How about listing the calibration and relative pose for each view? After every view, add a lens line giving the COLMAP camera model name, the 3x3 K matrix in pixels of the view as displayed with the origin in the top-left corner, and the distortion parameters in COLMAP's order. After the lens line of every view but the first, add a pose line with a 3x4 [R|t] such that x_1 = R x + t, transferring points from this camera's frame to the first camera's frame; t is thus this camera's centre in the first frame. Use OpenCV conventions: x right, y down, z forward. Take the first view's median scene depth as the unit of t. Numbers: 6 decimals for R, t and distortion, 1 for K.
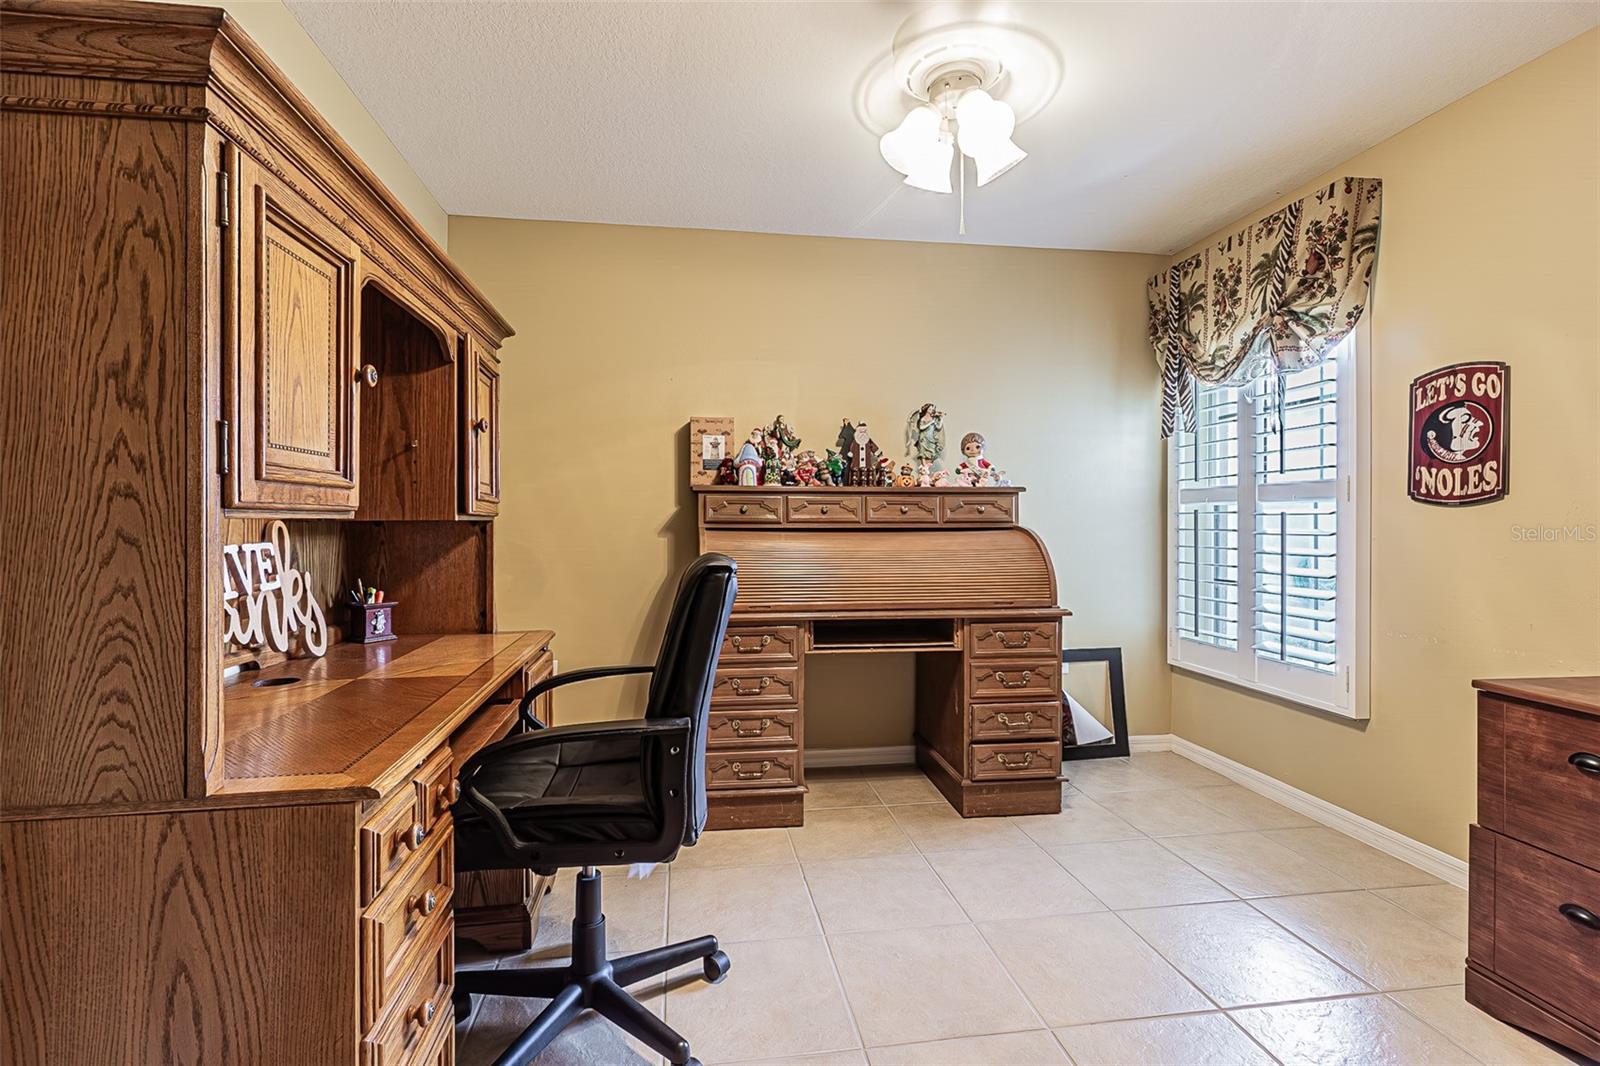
lens RADIAL K [[704.8, 0, 794.3], [0, 704.8, 516.3], [0, 0, 1]] dist [0.001456, 0.000577]
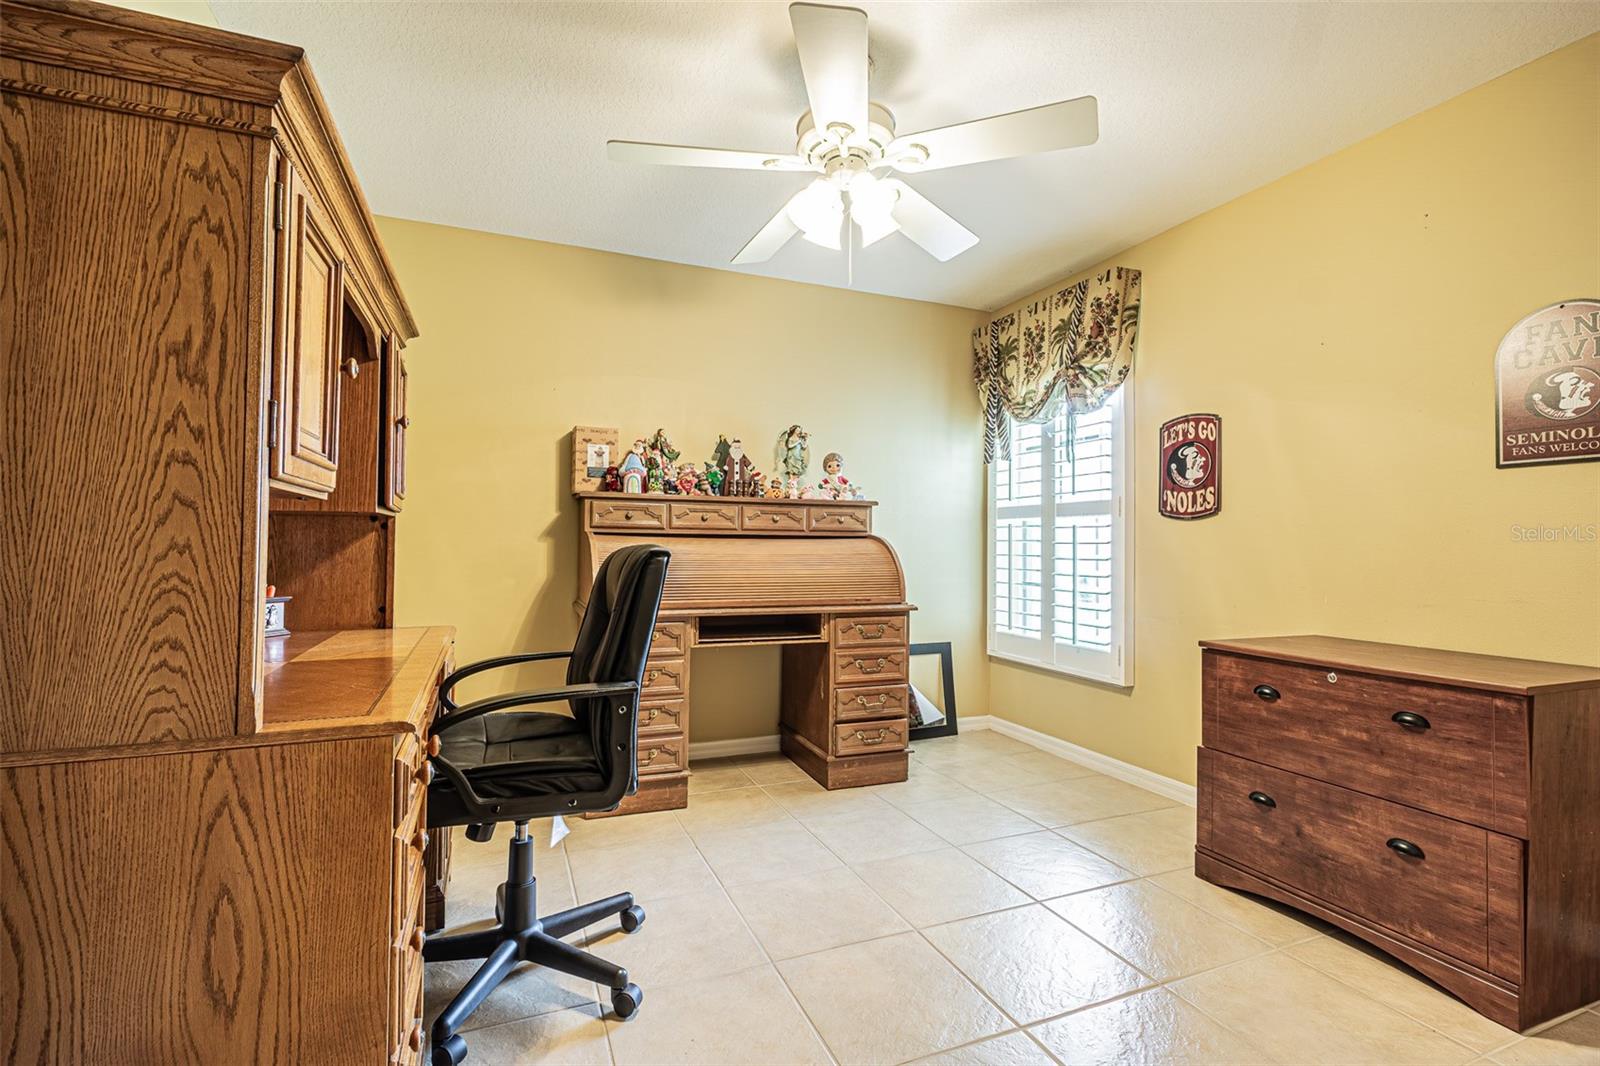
lens RADIAL K [[704.8, 0, 801.2], [0, 704.8, 521.8], [0, 0, 1]] dist [0.001456, 0.000577]
pose [[0.969253, 0.016396, 0.245518, -0.148226], [-0.010548, 0.999629, -0.025116, 0.043423], [-0.245839, 0.021754, 0.969067, -0.164202]]
